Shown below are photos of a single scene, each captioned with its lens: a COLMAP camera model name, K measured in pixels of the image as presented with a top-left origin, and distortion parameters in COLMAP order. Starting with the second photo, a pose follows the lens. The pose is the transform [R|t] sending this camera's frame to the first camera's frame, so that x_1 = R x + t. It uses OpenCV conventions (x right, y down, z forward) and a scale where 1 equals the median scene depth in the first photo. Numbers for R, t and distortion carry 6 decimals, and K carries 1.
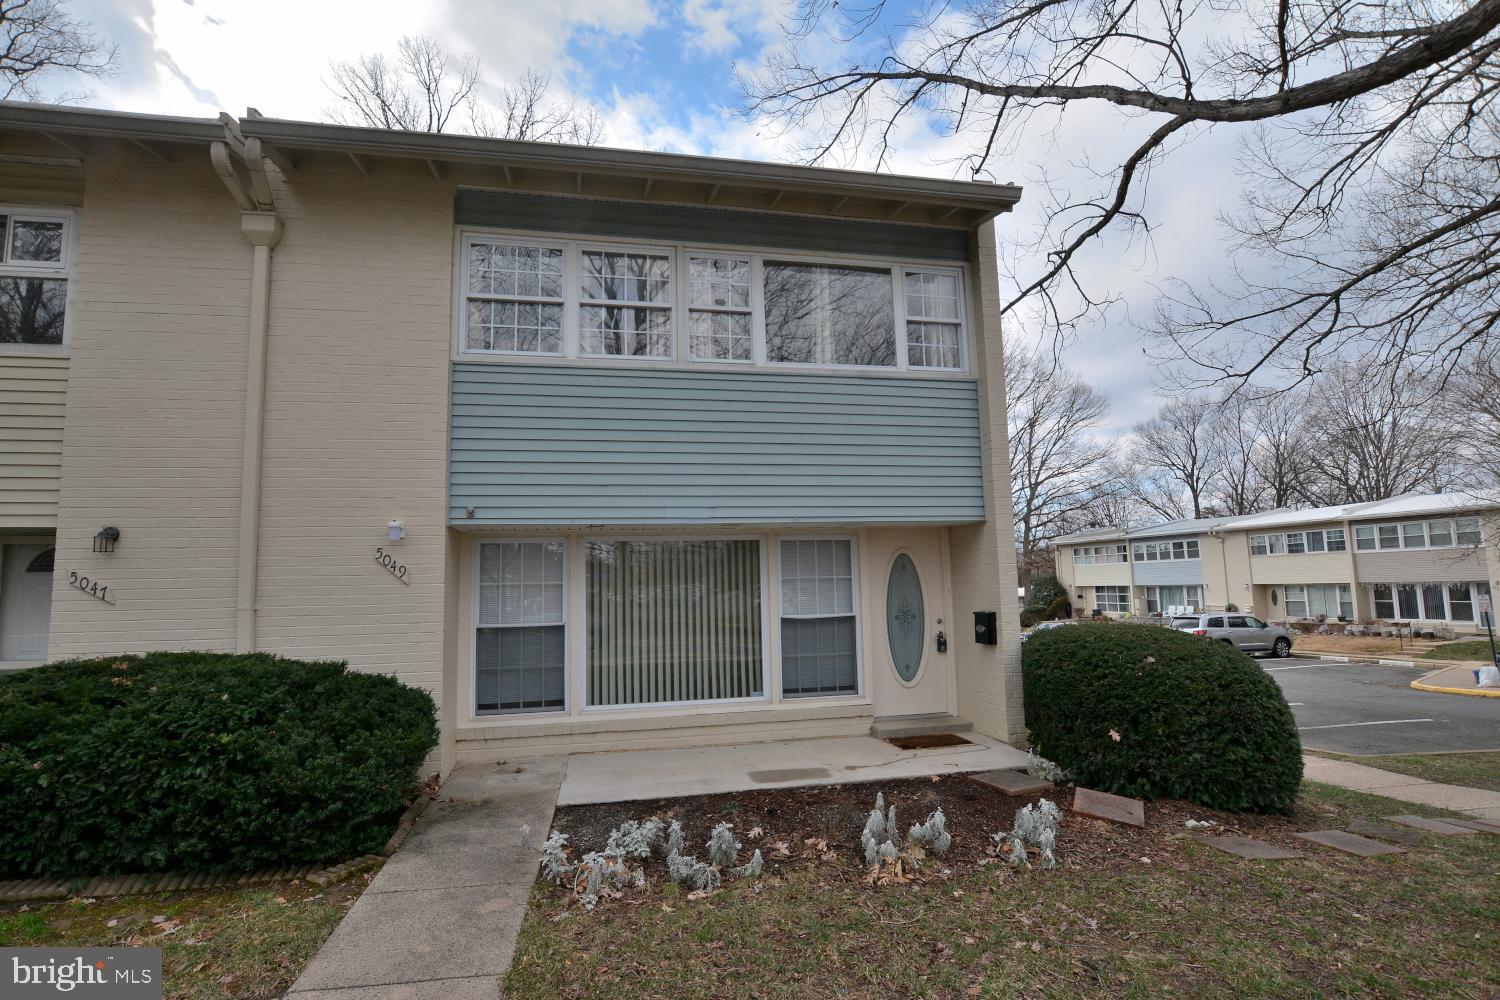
lens RADIAL K [[769.6, 0, 750.5], [0, 769.6, 499.5], [0, 0, 1]] dist [-0.018364, -0.000075]
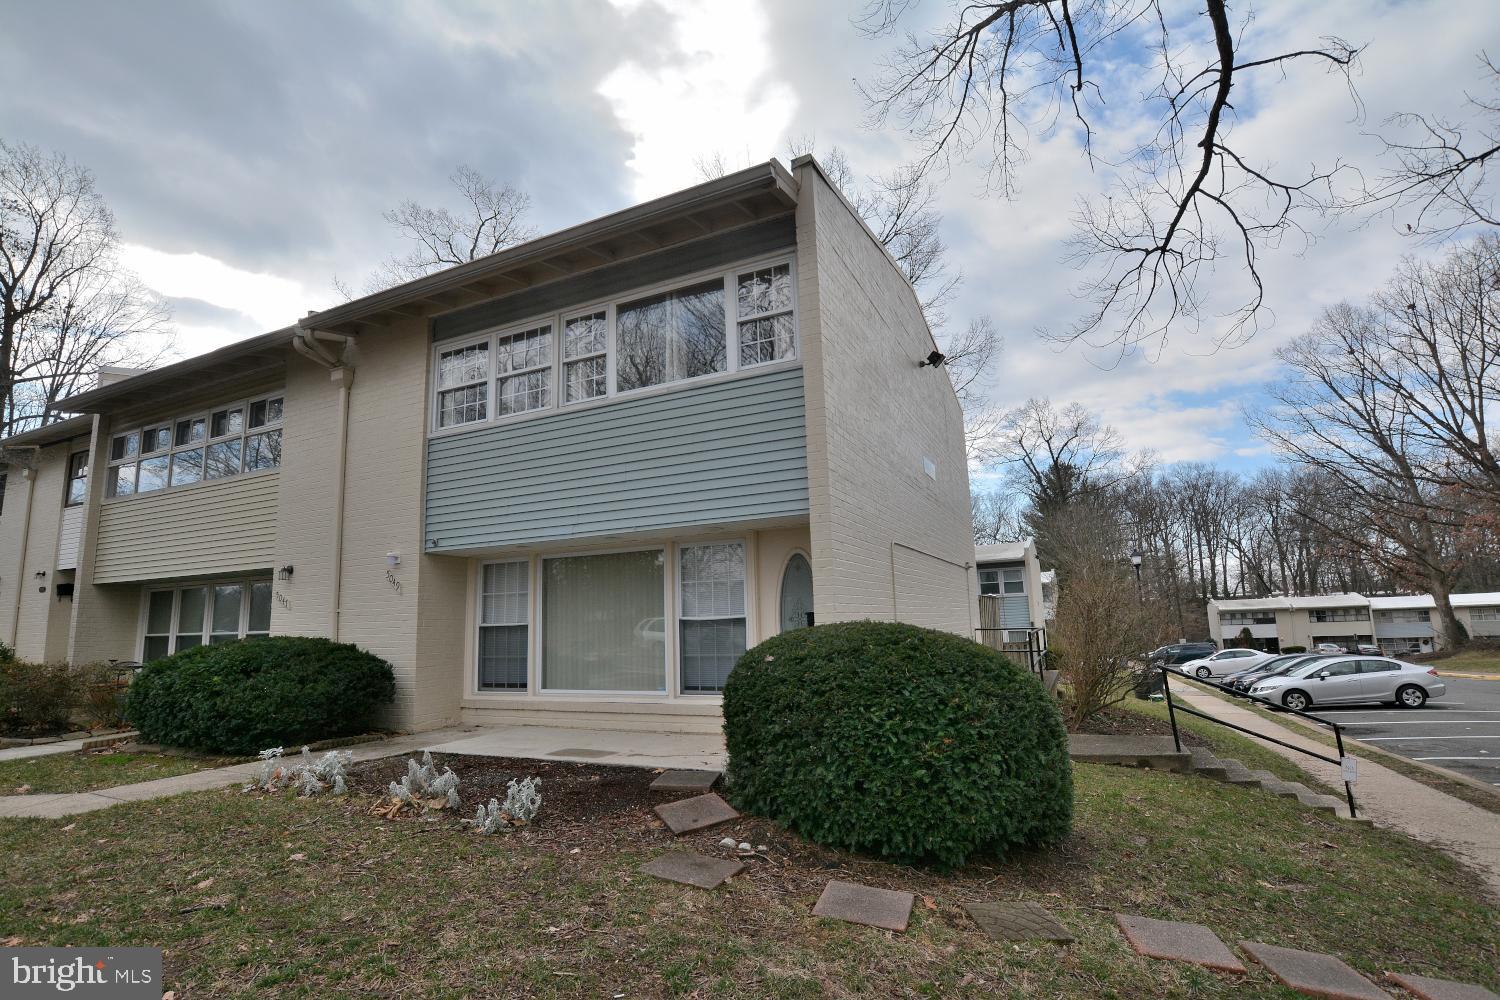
lens RADIAL K [[769.6, 0, 753.3], [0, 769.6, 501.1], [0, 0, 1]] dist [-0.018364, -0.000075]
pose [[0.773912, -0.098834, -0.625534, 0.931552], [0.081266, 0.995080, -0.056679, 0.064728], [0.628057, -0.006970, 0.778136, 0.252055]]
